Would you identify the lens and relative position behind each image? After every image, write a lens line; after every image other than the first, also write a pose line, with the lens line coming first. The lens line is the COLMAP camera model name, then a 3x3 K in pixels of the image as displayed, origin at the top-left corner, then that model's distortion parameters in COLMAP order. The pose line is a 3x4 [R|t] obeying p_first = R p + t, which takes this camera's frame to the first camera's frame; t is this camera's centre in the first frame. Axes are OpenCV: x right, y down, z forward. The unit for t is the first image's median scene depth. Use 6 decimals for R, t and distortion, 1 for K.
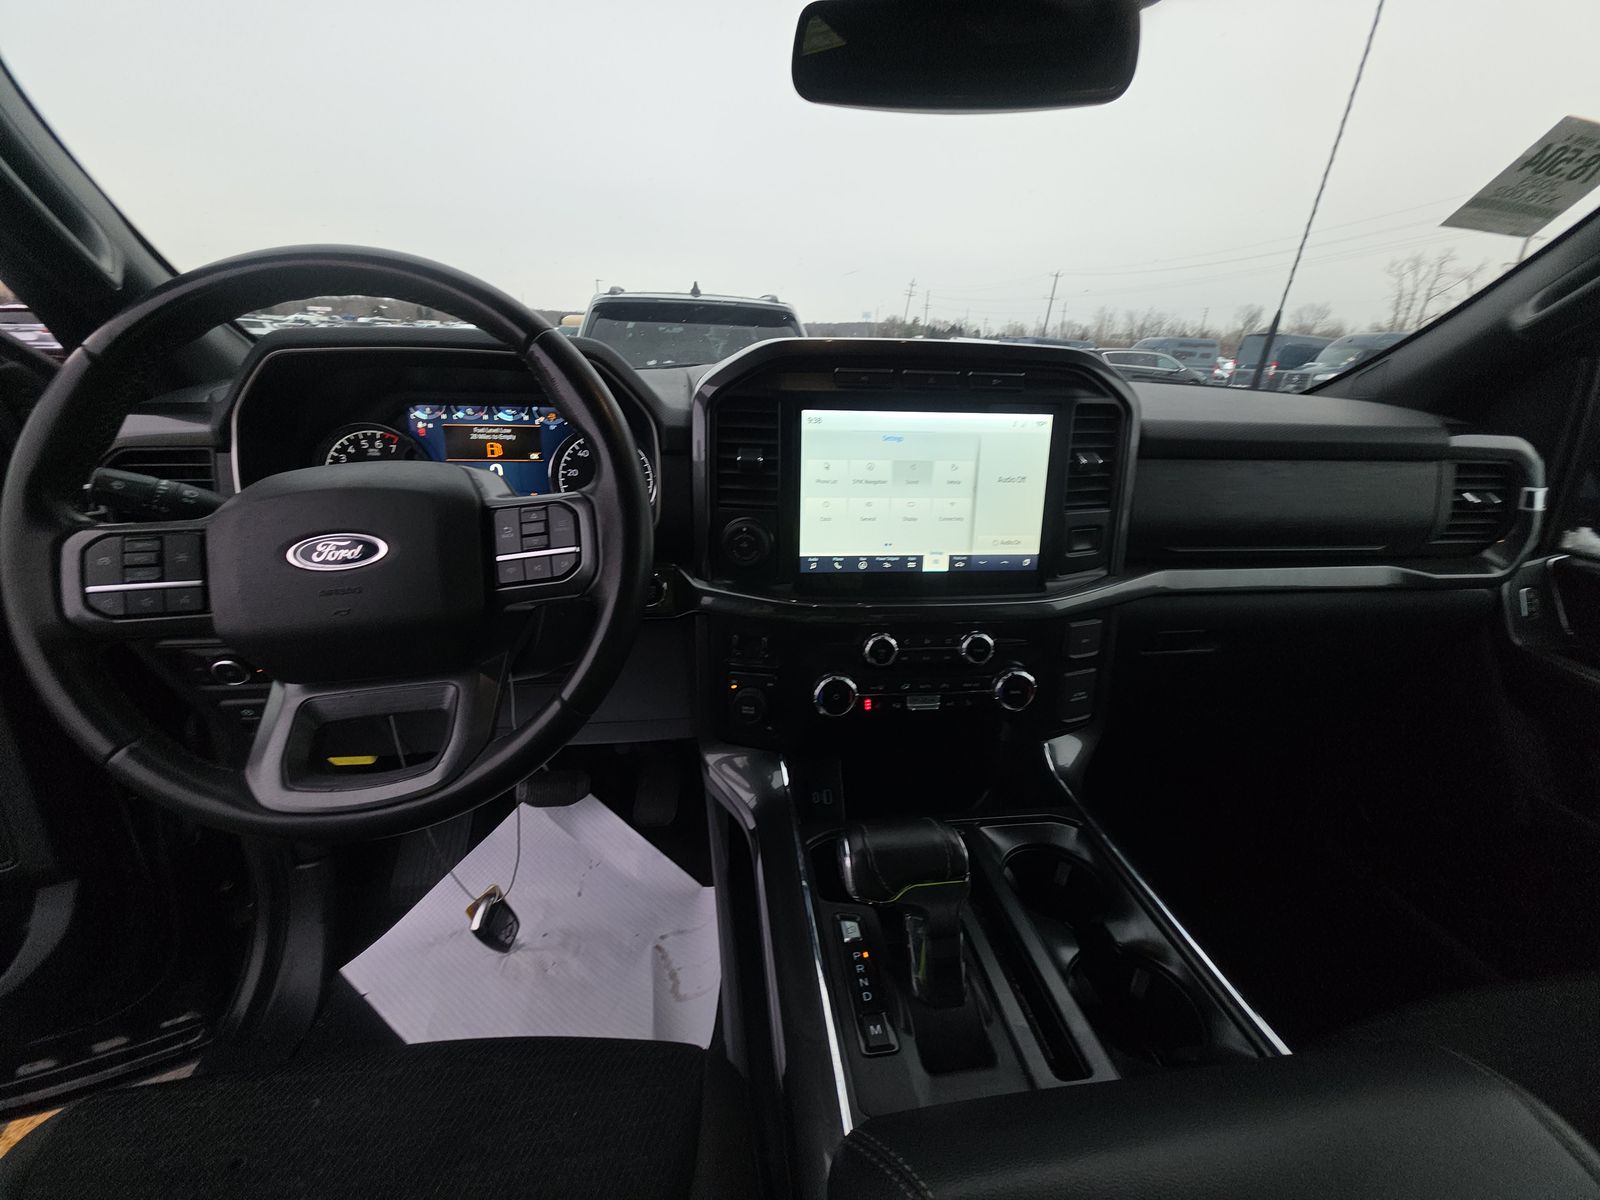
lens RADIAL K [[637.9, 0, 799.6], [0, 637.9, 596.3], [0, 0, 1]] dist [0.003026, -0.002805]
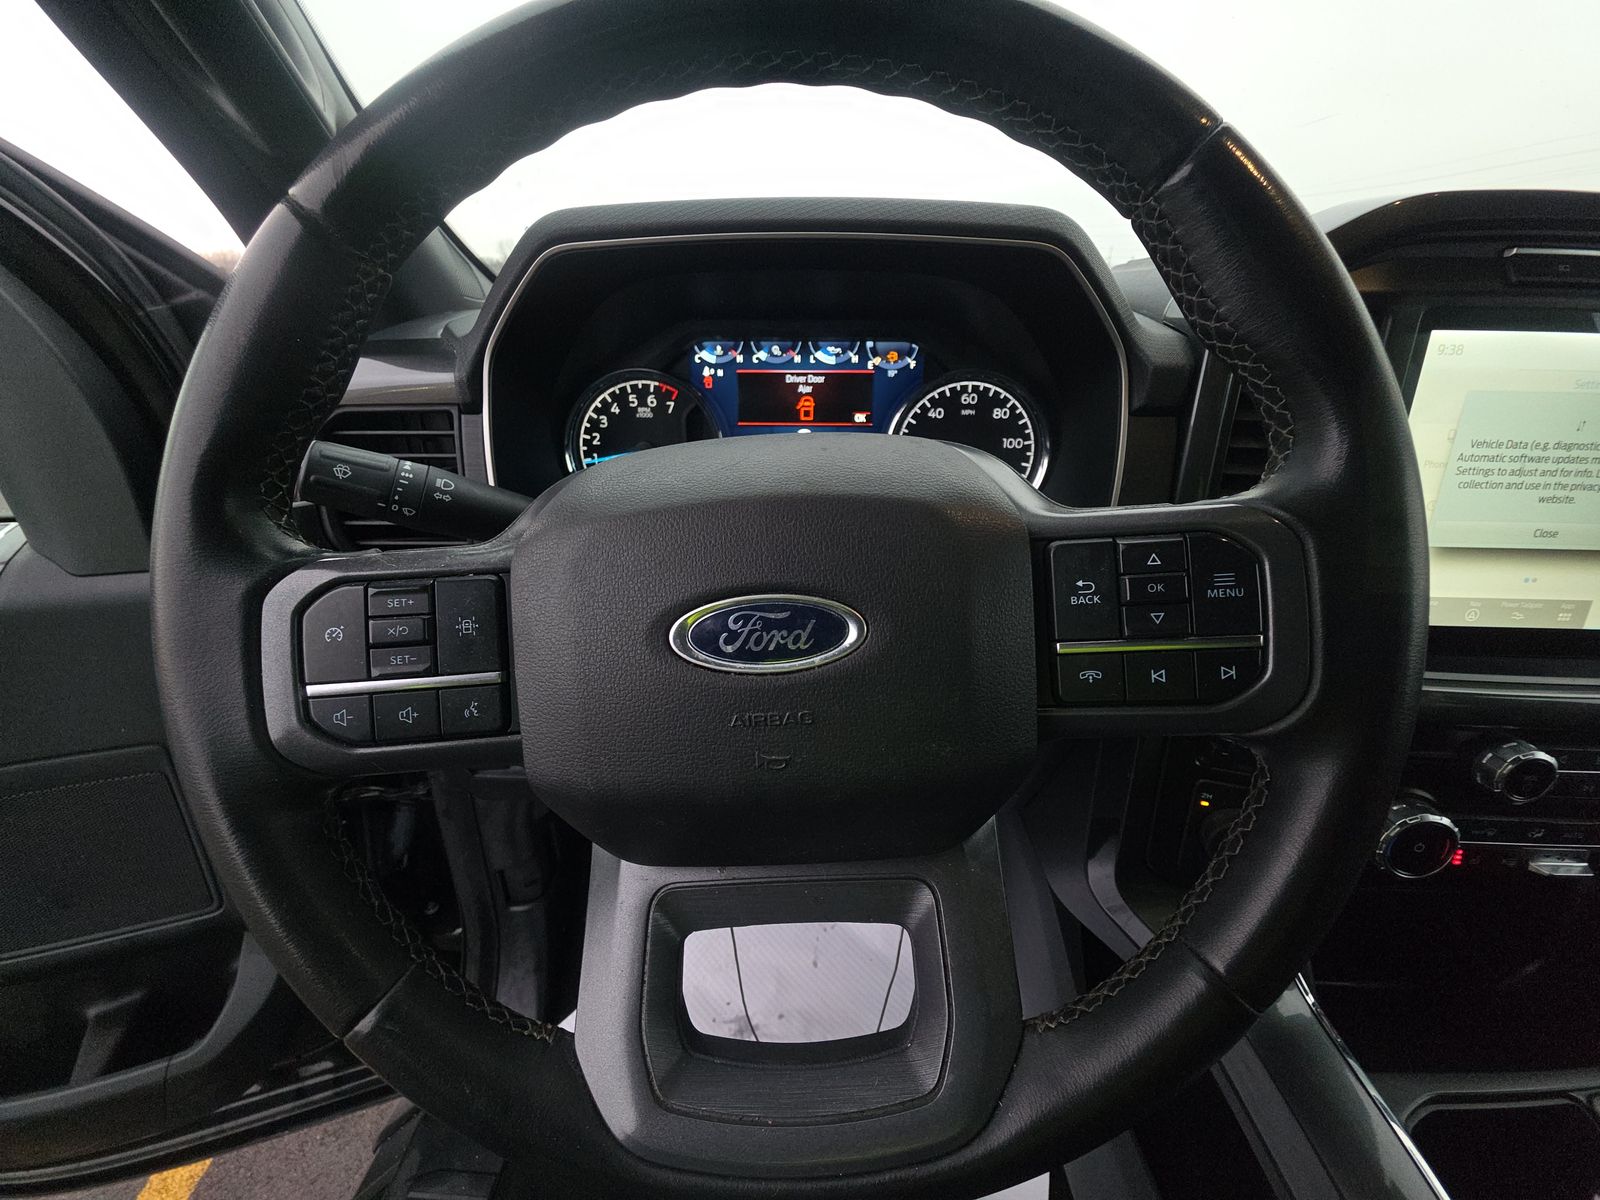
lens RADIAL K [[637.9, 0, 792.8], [0, 637.9, 599.5], [0, 0, 1]] dist [0.003026, -0.002805]
pose [[0.984701, 0.046318, -0.167982, -0.384542], [-0.034960, 0.996937, 0.069958, -0.077829], [0.170708, -0.063015, 0.983305, 0.335285]]
